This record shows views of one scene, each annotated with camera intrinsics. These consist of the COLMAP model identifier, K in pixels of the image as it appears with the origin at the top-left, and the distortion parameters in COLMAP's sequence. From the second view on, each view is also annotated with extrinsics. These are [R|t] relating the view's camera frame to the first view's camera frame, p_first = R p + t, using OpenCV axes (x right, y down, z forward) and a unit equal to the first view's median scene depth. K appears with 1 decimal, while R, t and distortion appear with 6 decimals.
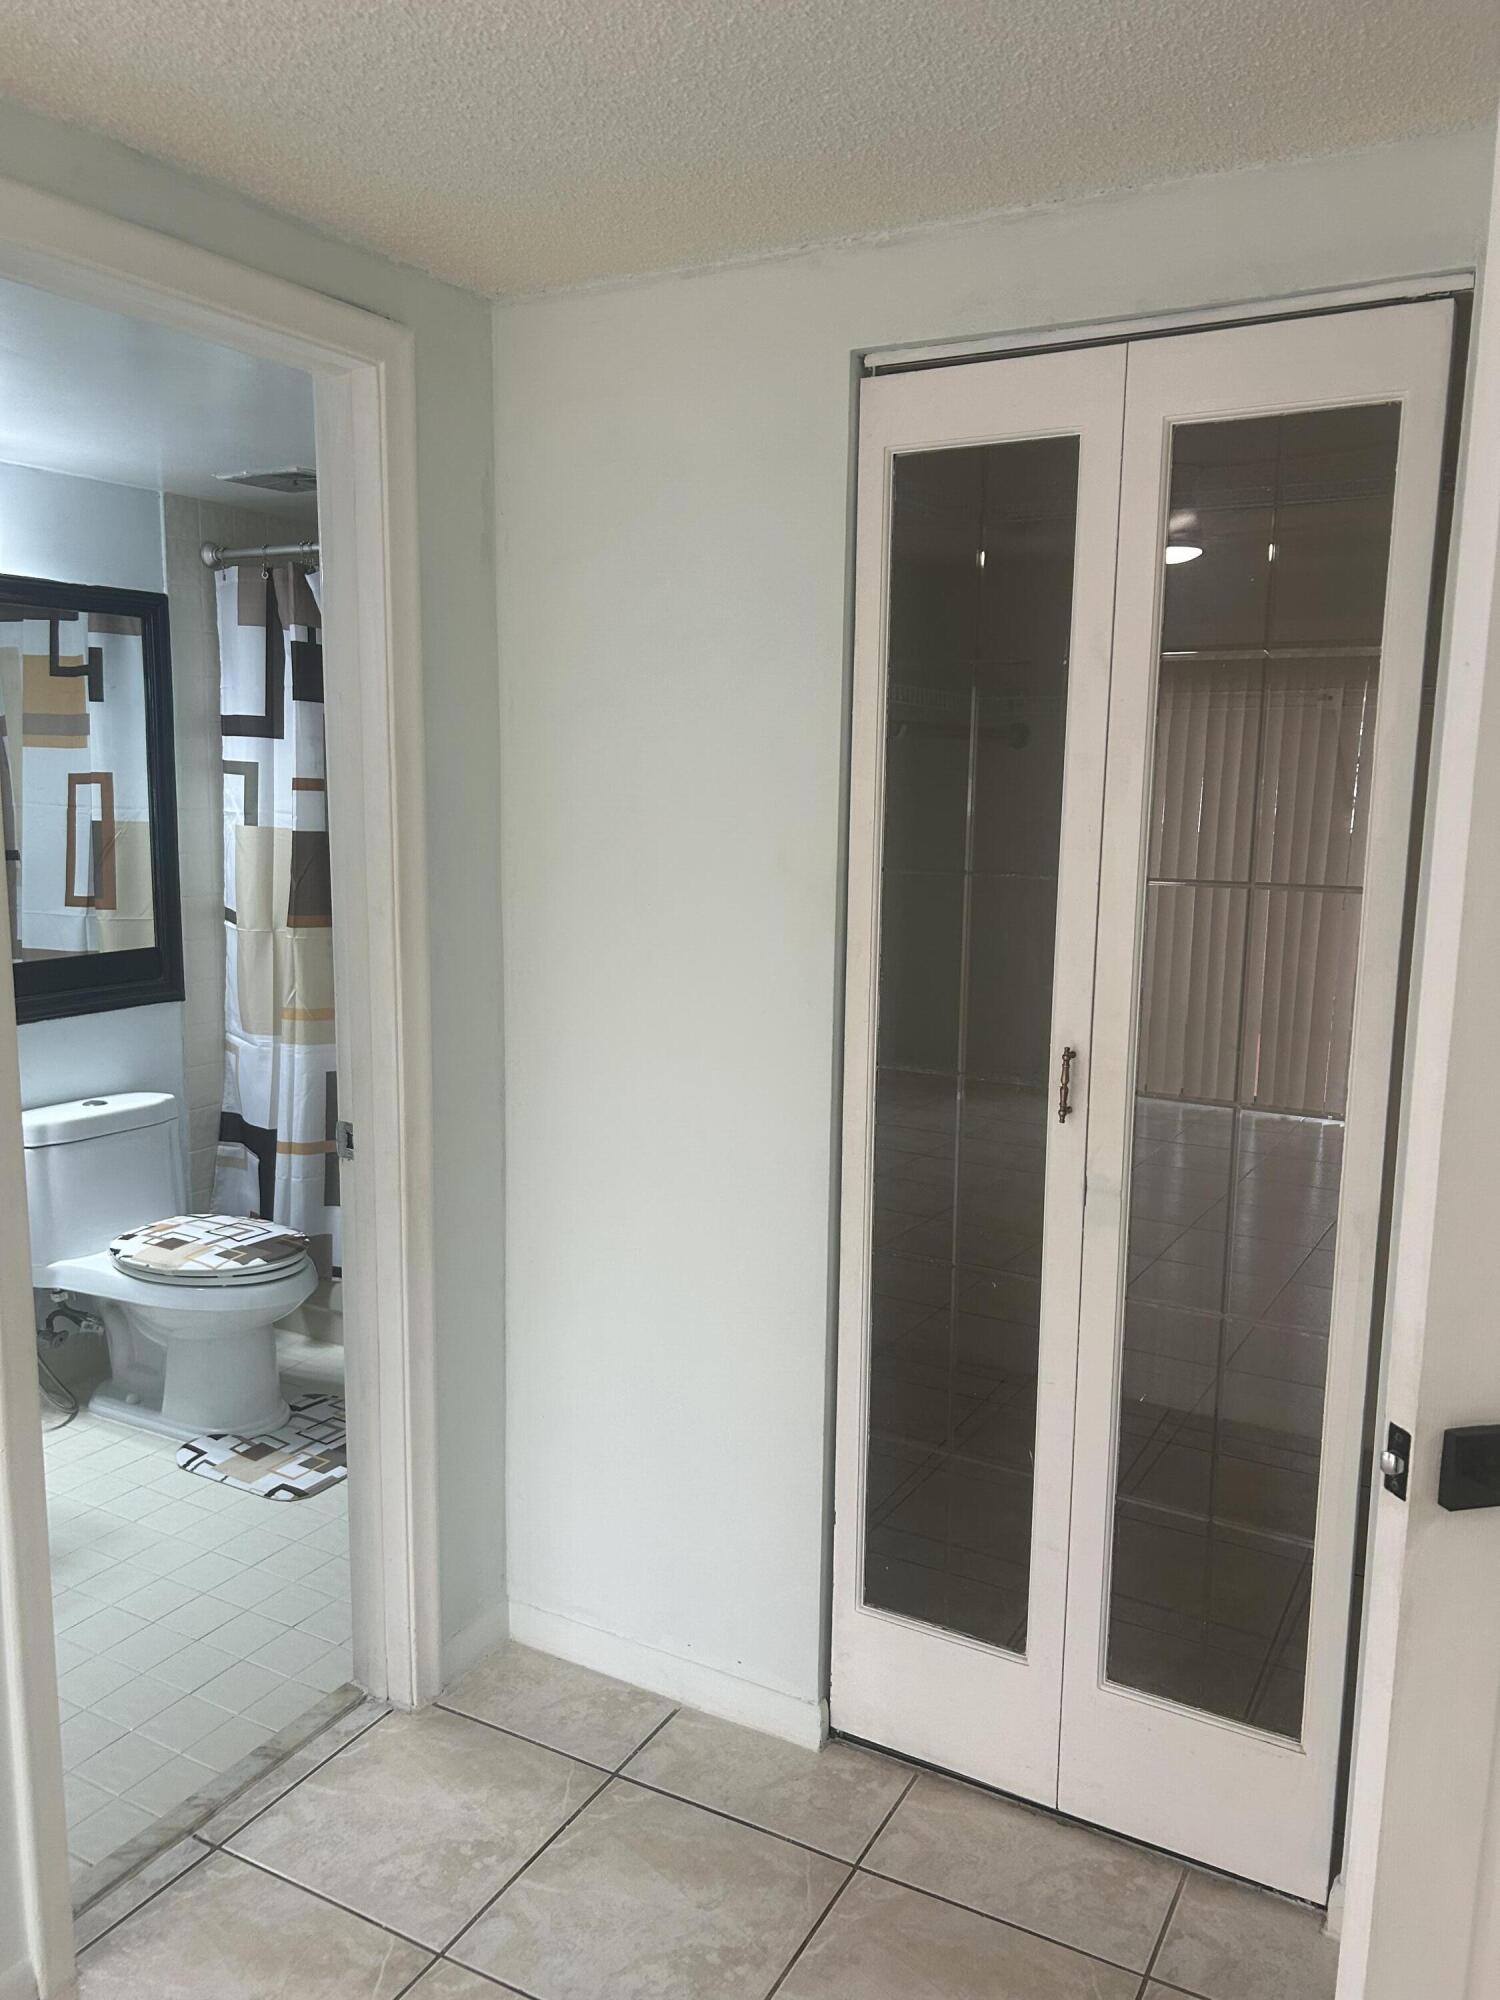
lens RADIAL K [[1491.9, 0, 750.0], [0, 1491.9, 1000.0], [0, 0, 1]] dist [0.024367, -0.000732]
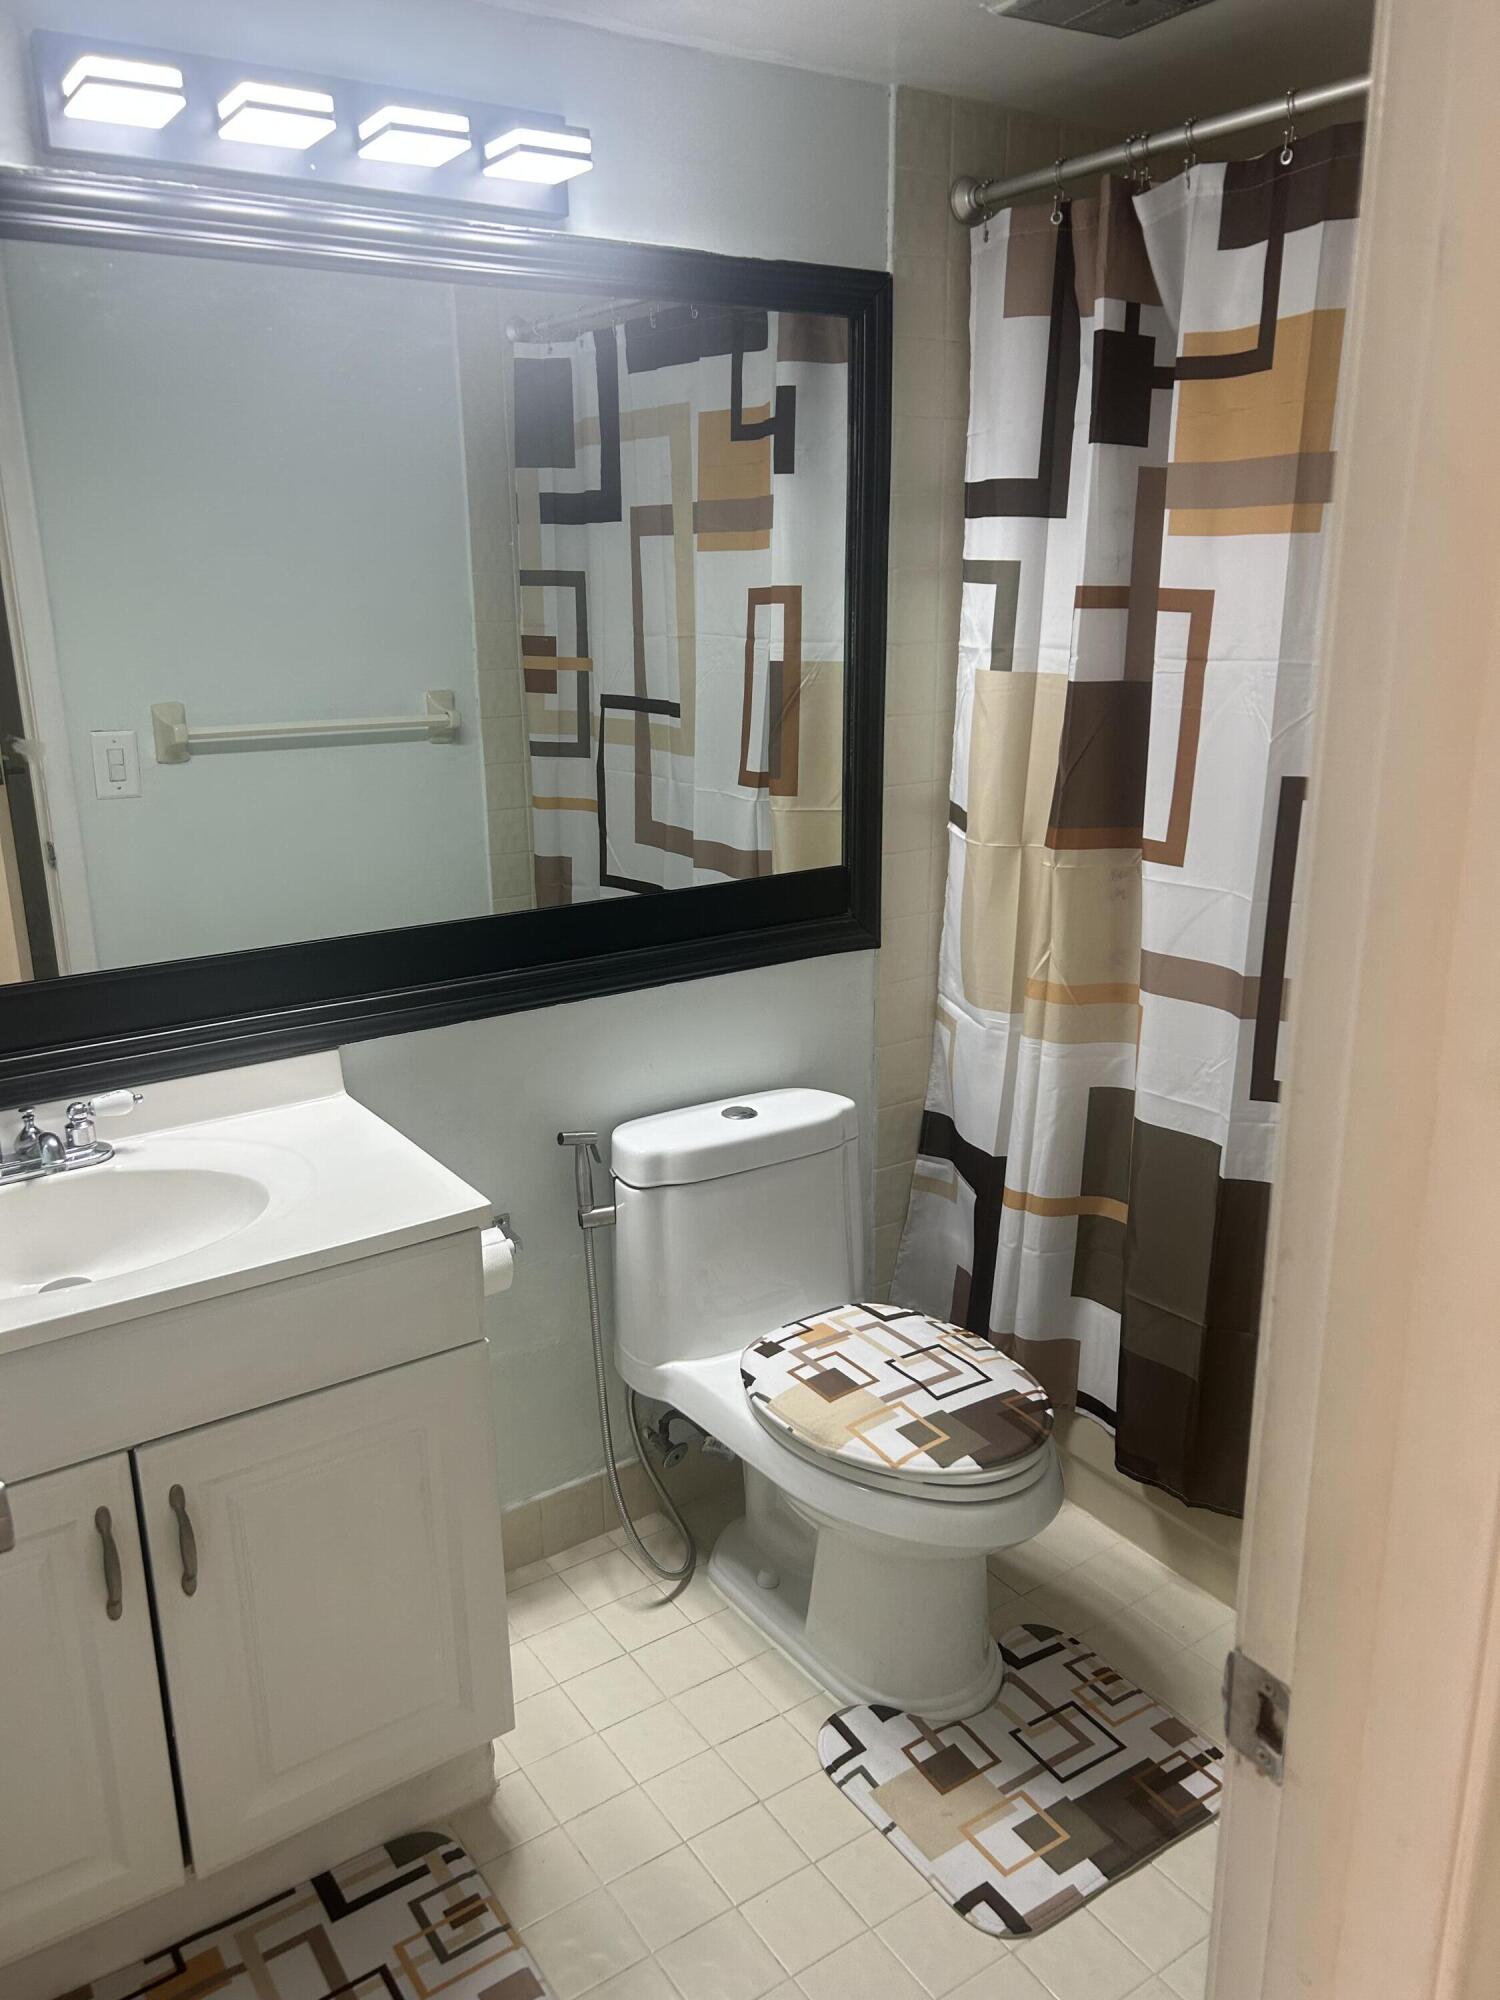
lens RADIAL K [[1566.5, 0, 750.0], [0, 1566.5, 1000.0], [0, 0, 1]] dist [0.007772, -0.005753]
pose [[0.894810, 0.094826, -0.436260, -0.140648], [-0.047638, 0.991884, 0.117887, -0.056082], [0.443898, -0.084704, 0.892065, 0.395102]]
